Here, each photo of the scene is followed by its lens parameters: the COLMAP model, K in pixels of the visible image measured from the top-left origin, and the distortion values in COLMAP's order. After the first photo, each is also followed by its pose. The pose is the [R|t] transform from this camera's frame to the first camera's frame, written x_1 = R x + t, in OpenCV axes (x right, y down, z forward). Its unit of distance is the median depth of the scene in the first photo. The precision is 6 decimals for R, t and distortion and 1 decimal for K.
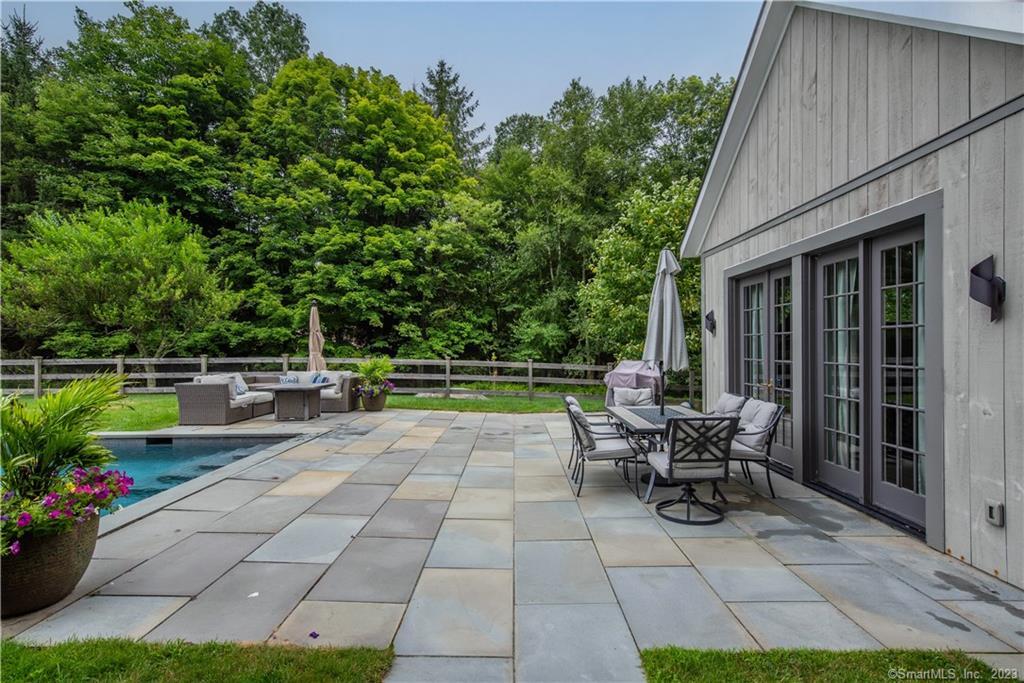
lens RADIAL K [[500.9, 0, 511.0], [0, 500.9, 343.8], [0, 0, 1]] dist [-0.000562, -0.000091]
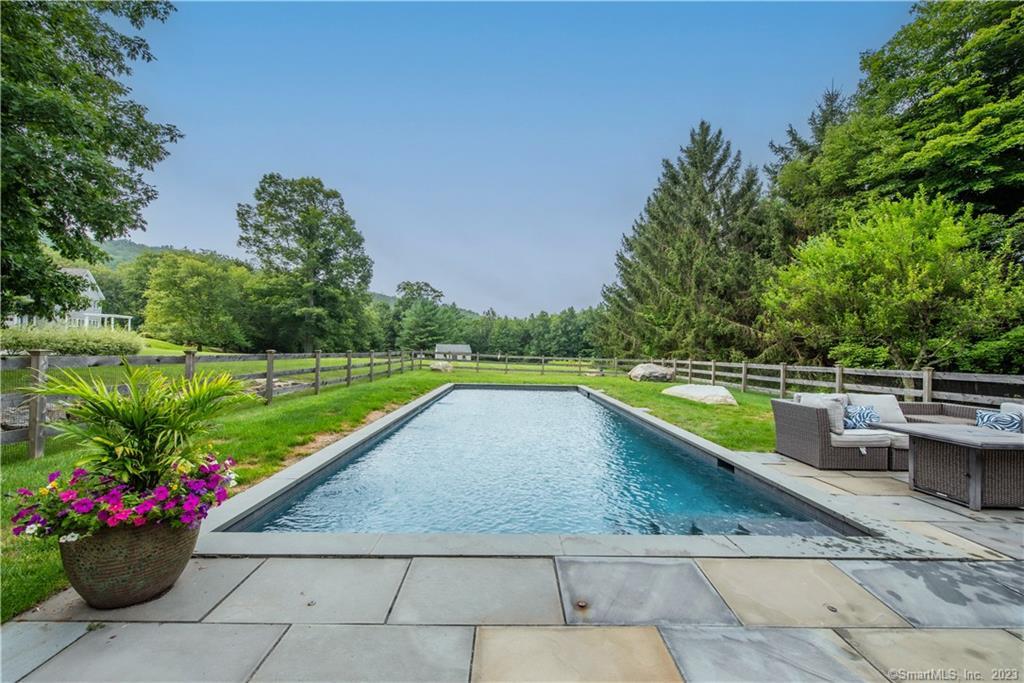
lens RADIAL K [[399.4, 0, 513.5], [0, 399.4, 339.5], [0, 0, 1]] dist [0.003084, 0.000929]
pose [[0.025451, -0.027625, -0.999294, -0.018297], [-0.013611, 0.999516, -0.027977, 0.003865], [0.999583, 0.014313, 0.025062, 0.243551]]
